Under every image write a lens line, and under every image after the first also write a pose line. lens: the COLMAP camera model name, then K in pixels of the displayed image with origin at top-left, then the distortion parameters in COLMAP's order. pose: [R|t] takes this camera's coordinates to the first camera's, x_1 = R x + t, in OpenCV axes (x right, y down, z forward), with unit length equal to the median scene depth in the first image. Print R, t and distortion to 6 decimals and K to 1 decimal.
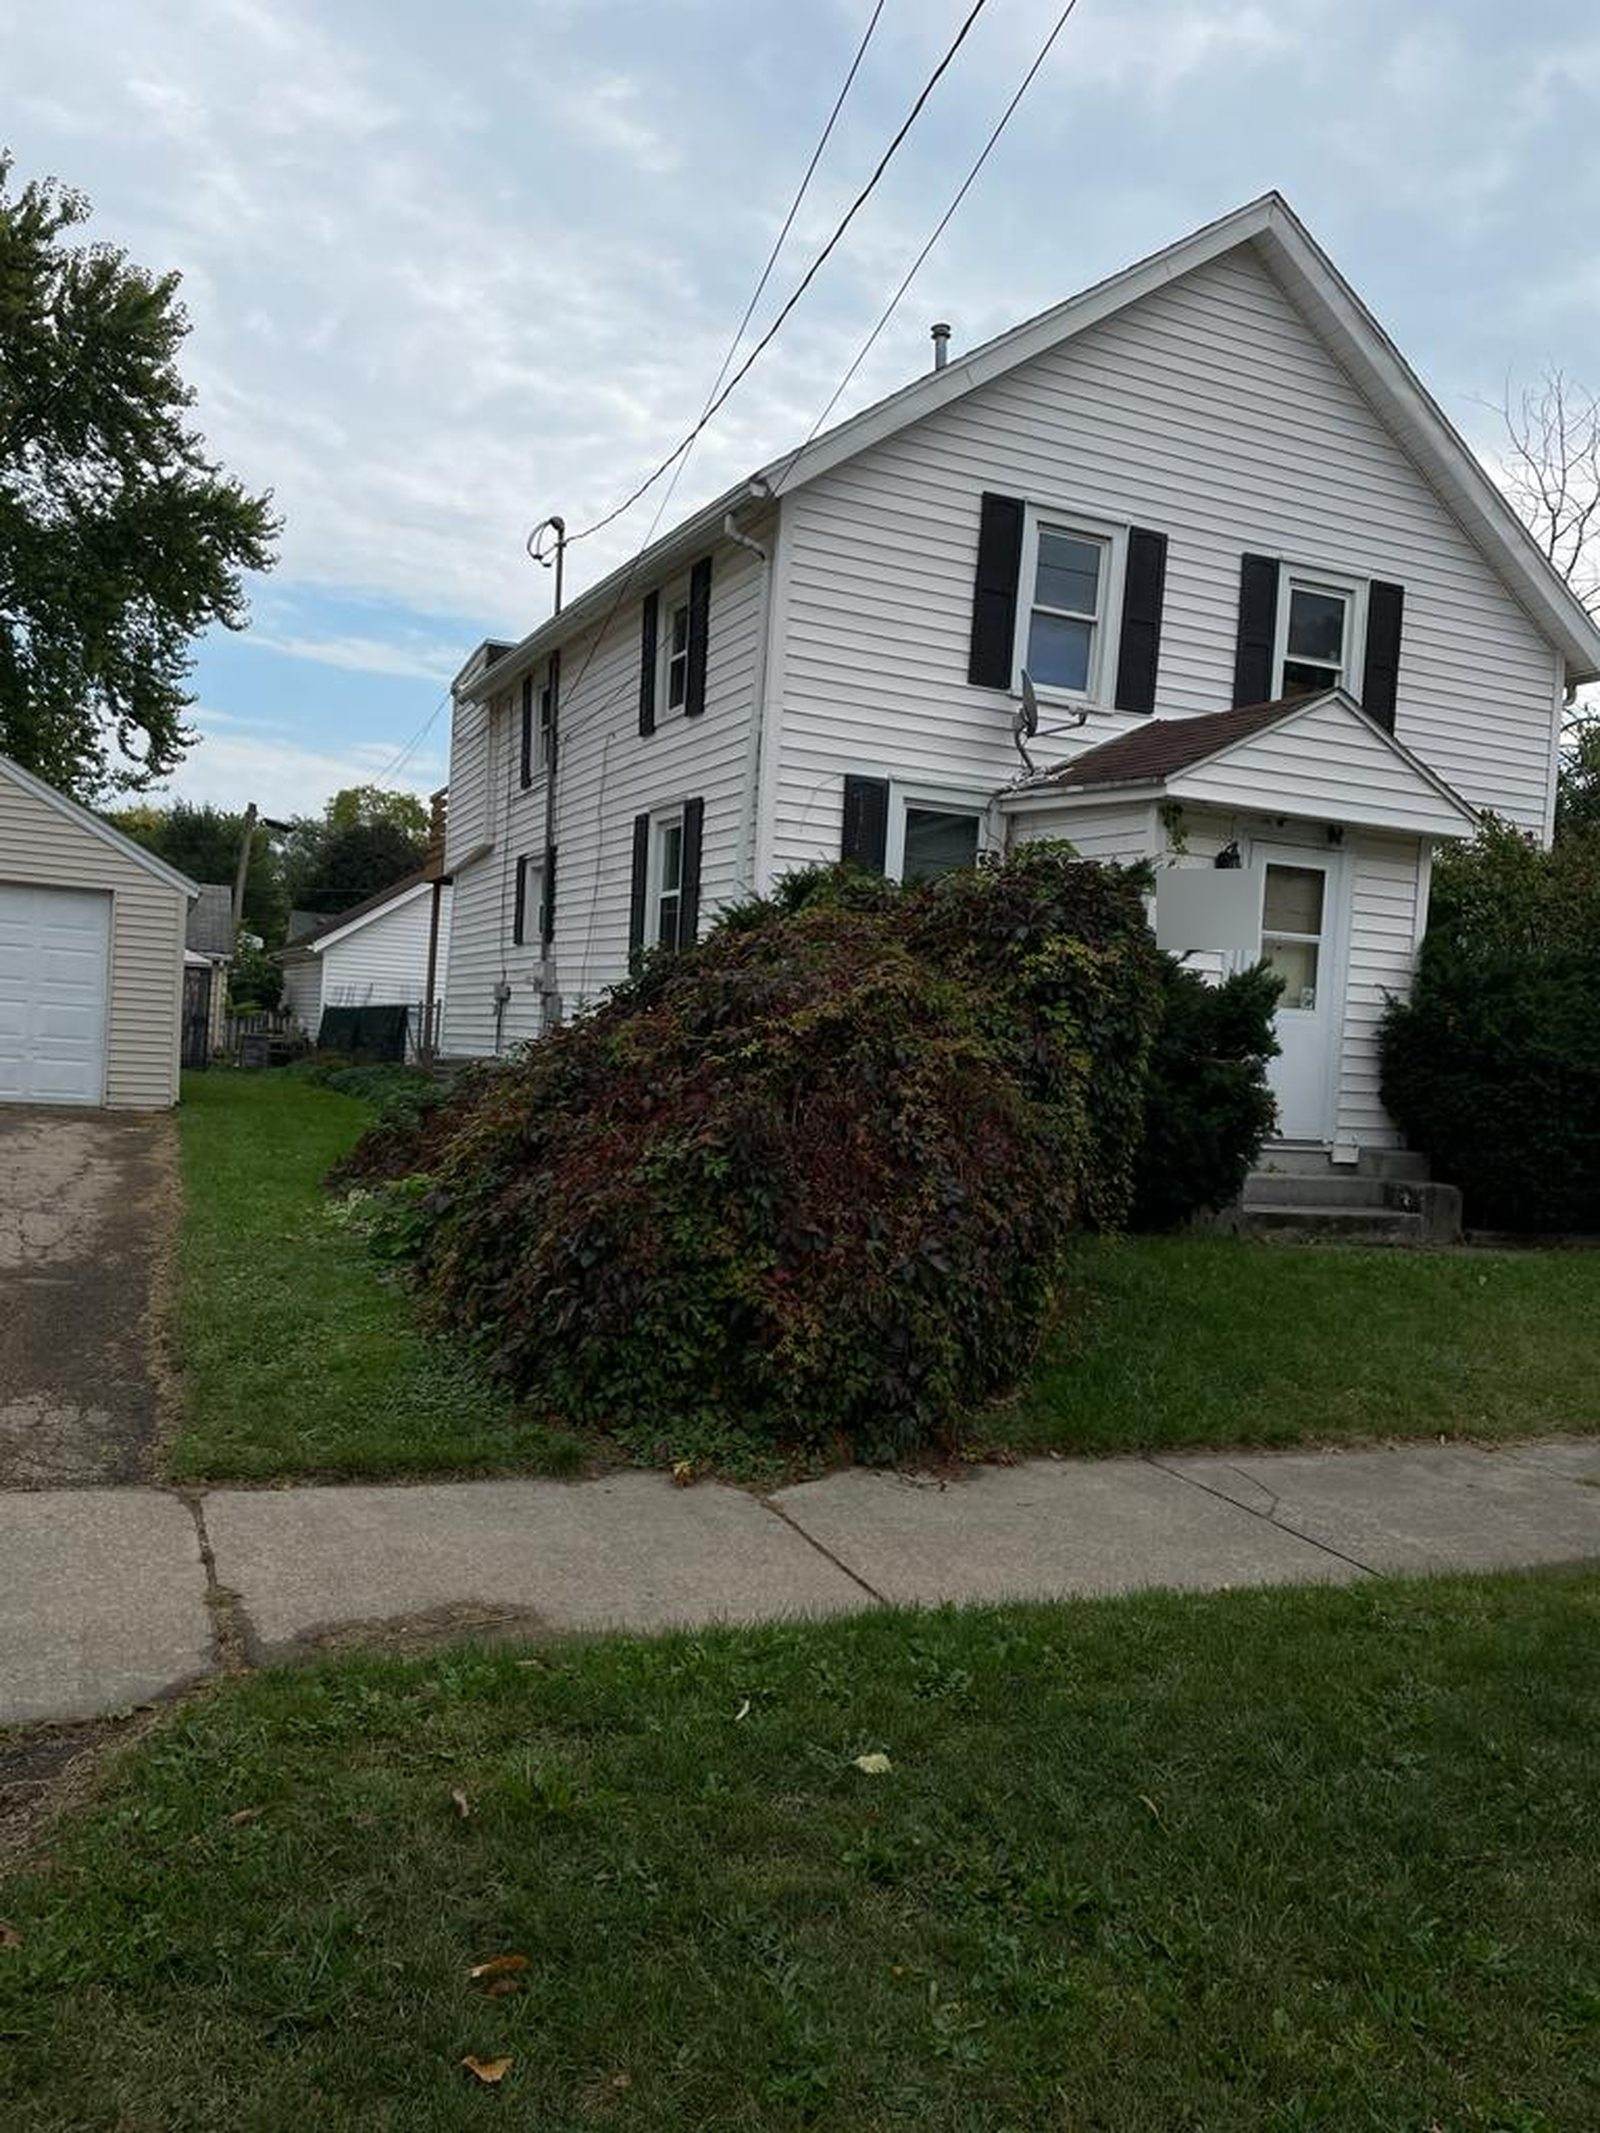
lens RADIAL K [[1570.8, 0, 817.8], [0, 1570.8, 1088.1], [0, 0, 1]] dist [0.061290, -0.080574]
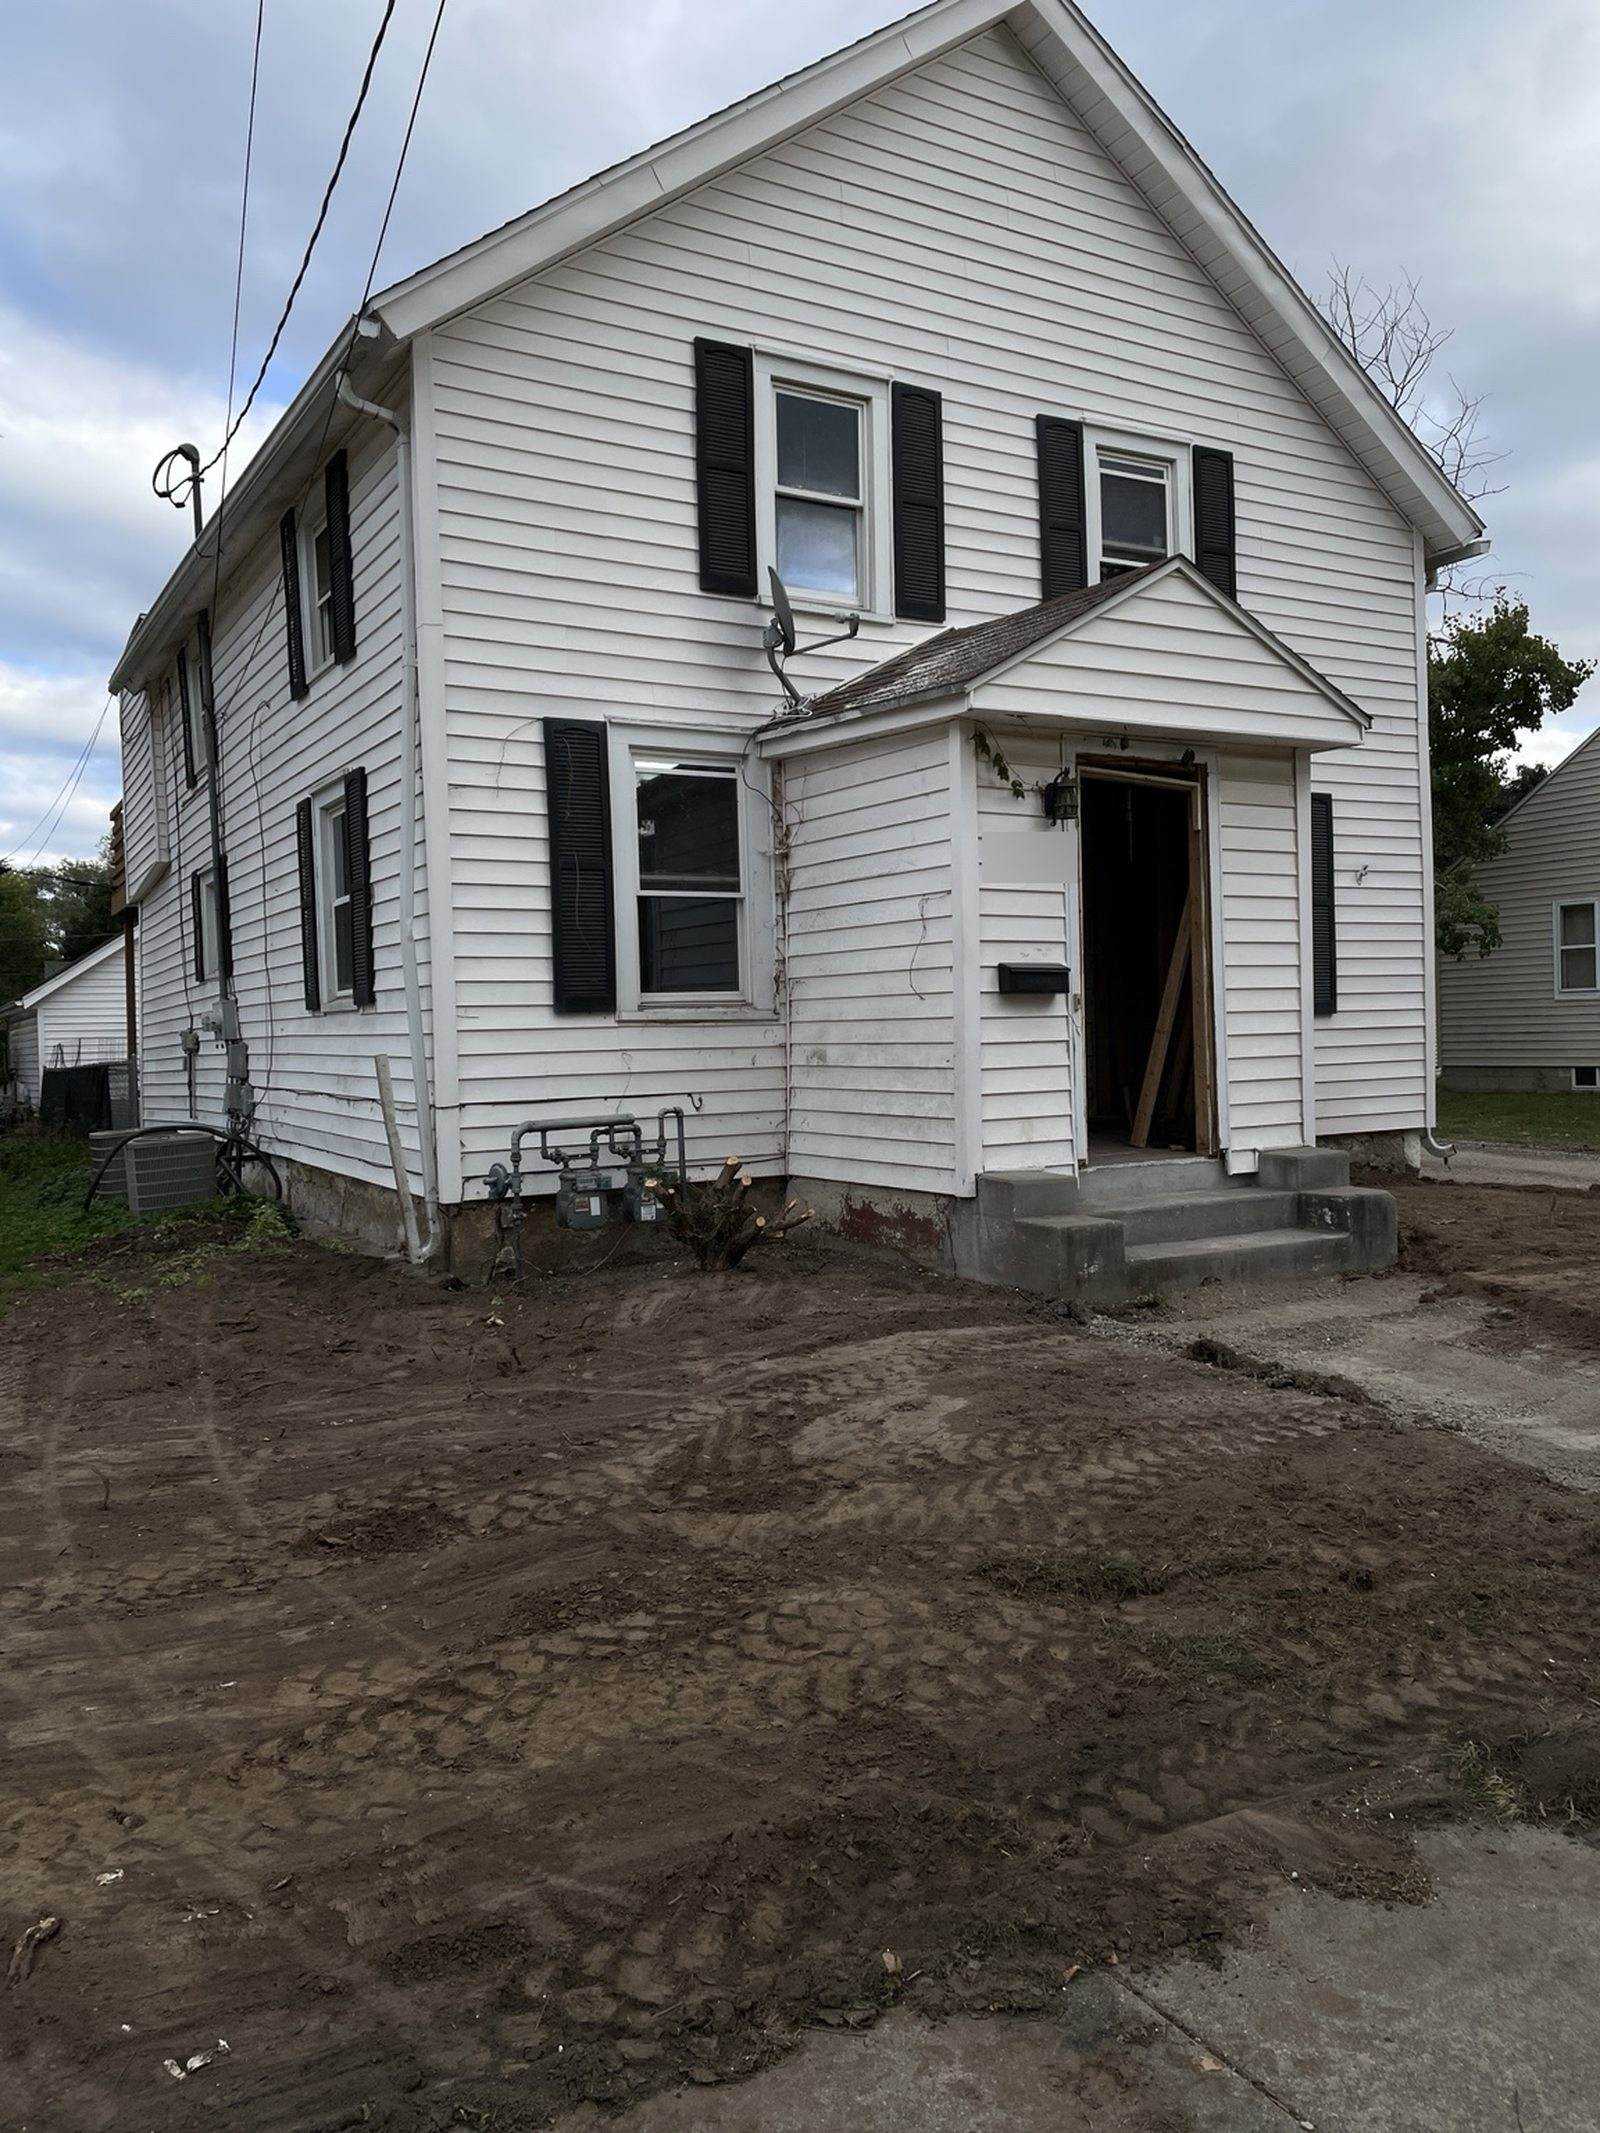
lens RADIAL K [[1570.8, 0, 807.5], [0, 1570.8, 1060.7], [0, 0, 1]] dist [0.061290, -0.080574]
pose [[0.991273, -0.092899, 0.093532, 0.051588], [0.094326, 0.995481, -0.010946, -0.018009], [-0.092093, 0.019673, 0.995556, 0.232314]]
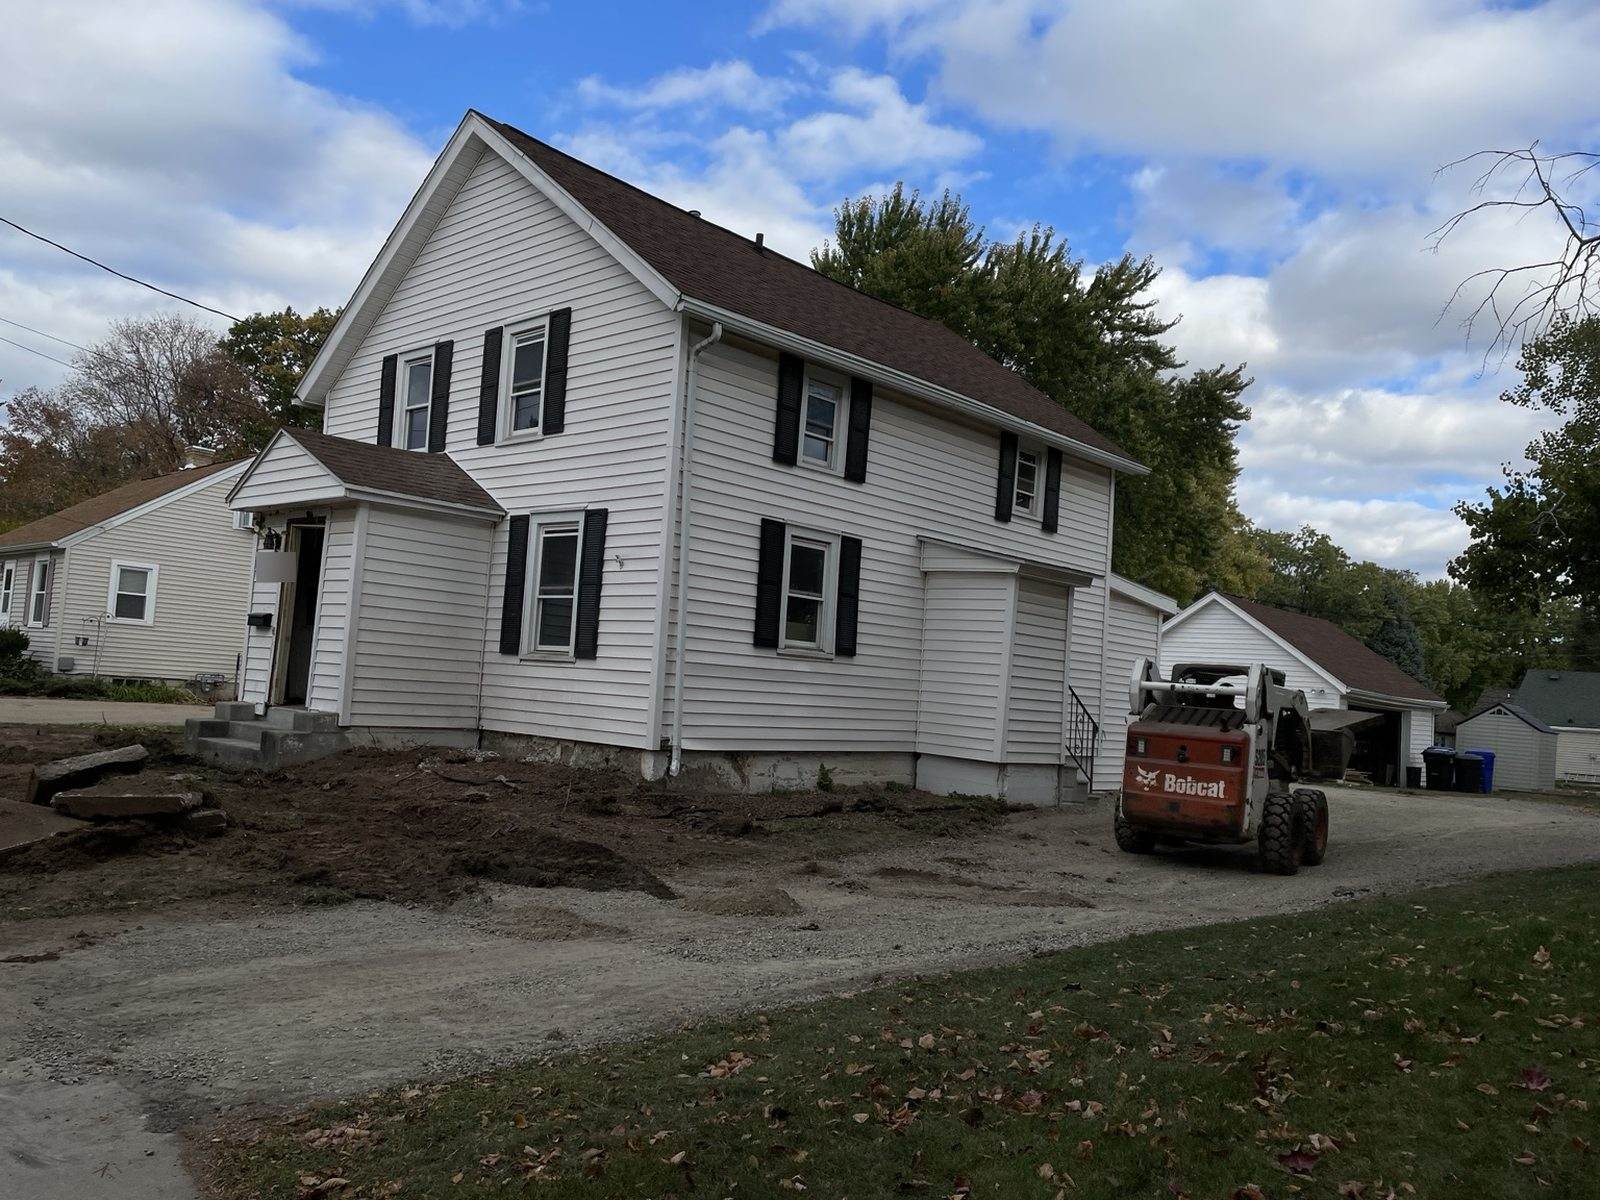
lens RADIAL K [[1178.3, 0, 783.6], [0, 1178.3, 623.2], [0, 0, 1]] dist [0.061290, -0.080574]
pose [[0.375355, -0.074098, -0.923915, 1.436516], [-0.071019, 0.991570, -0.108376, 0.041718], [0.924156, 0.106295, 0.366928, 0.899848]]
